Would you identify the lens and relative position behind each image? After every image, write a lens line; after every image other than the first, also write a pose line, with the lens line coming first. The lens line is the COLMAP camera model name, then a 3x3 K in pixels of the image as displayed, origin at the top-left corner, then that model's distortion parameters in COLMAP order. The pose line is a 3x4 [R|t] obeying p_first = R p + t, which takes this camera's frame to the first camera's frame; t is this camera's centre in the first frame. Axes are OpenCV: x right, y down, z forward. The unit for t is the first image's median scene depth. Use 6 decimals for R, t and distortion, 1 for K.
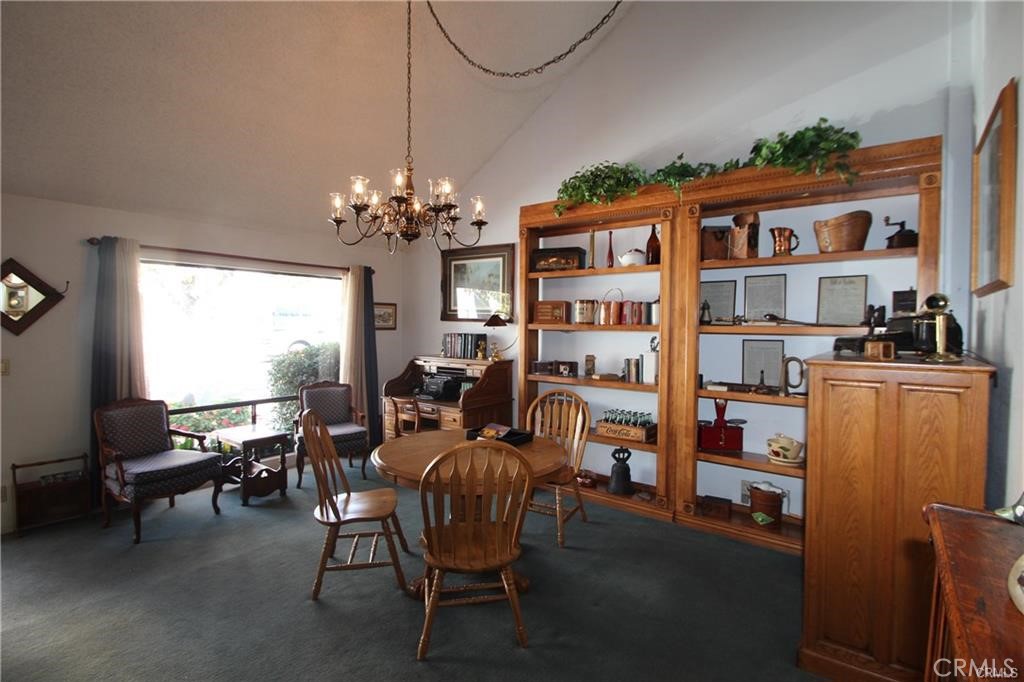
lens RADIAL K [[496.5, 0, 512.0], [0, 496.5, 341.0], [0, 0, 1]] dist [-0.000884, 0.000257]
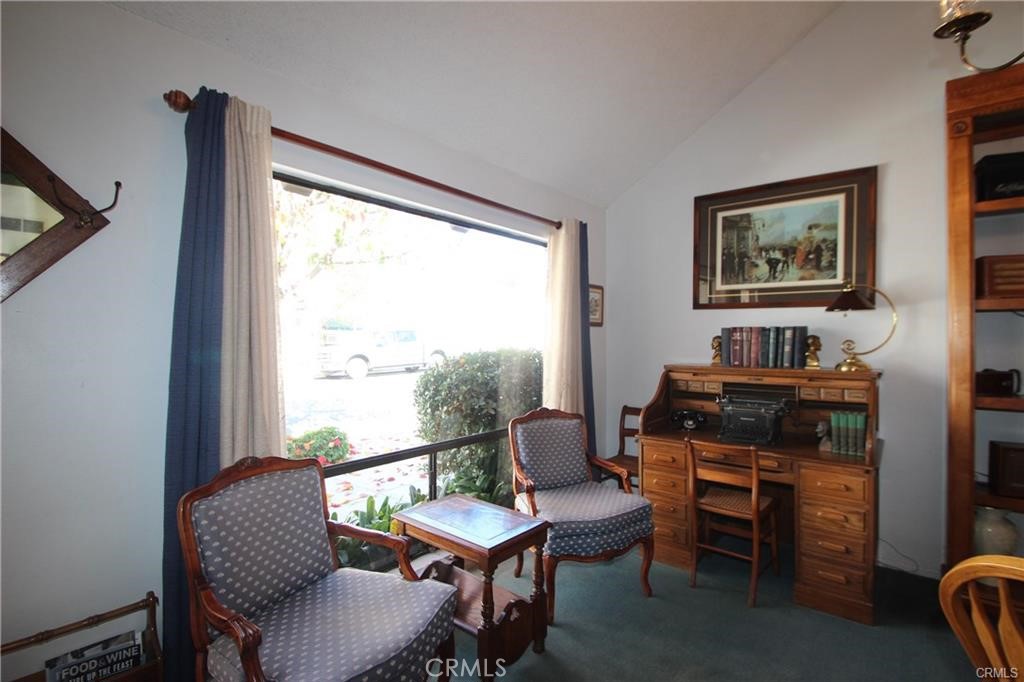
lens RADIAL K [[481.3, 0, 512.0], [0, 481.3, 341.0], [0, 0, 1]] dist [-0.002198, -0.000252]
pose [[0.999556, -0.007787, -0.028755, -0.450747], [0.006773, 0.999357, -0.035205, 0.023870], [0.029011, 0.034995, 0.998966, 0.496116]]
